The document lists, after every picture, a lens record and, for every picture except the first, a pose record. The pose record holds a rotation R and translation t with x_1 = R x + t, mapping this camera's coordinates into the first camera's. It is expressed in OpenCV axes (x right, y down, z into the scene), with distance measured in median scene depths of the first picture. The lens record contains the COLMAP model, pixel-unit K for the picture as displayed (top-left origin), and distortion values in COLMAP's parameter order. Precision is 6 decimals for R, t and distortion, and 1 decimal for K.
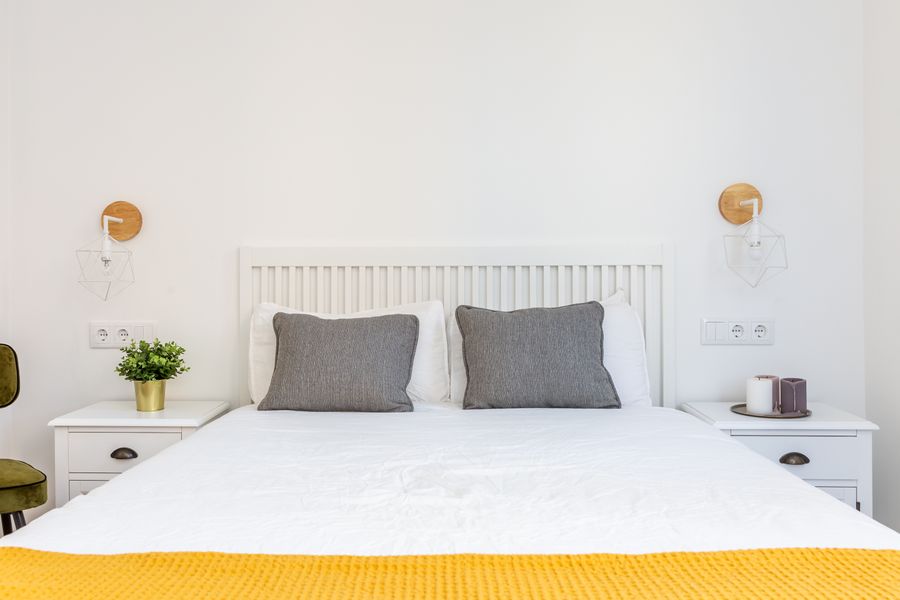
lens RADIAL K [[810.4, 0, 448.8], [0, 810.4, 291.8], [0, 0, 1]] dist [-0.003966, 0.004879]
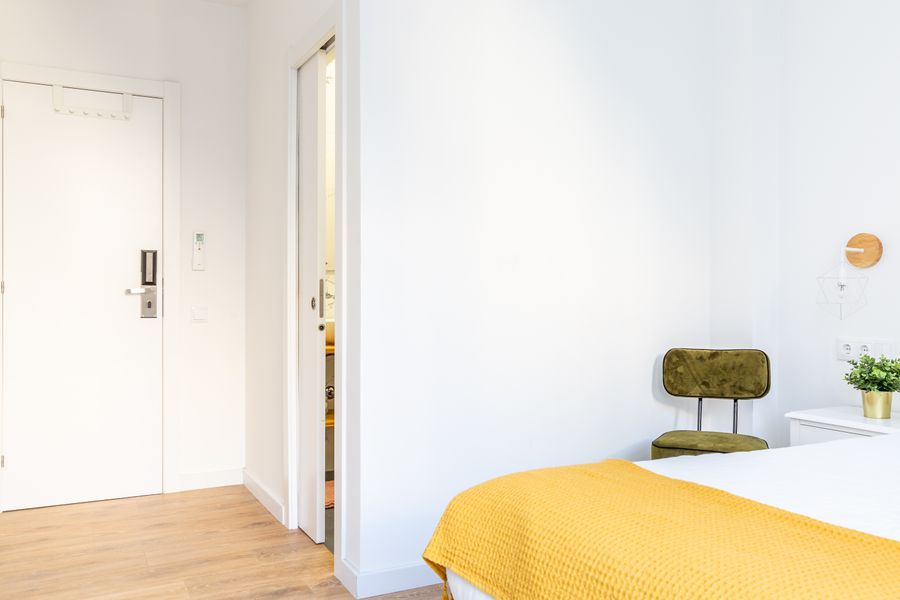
lens RADIAL K [[732.5, 0, 447.9], [0, 732.5, 301.3], [0, 0, 1]] dist [-0.010547, 0.017224]
pose [[0.503924, 0.009337, -0.863697, 0.213182], [-0.021883, 0.999759, -0.001960, -0.000971], [0.863471, 0.019888, 0.504007, -0.031924]]
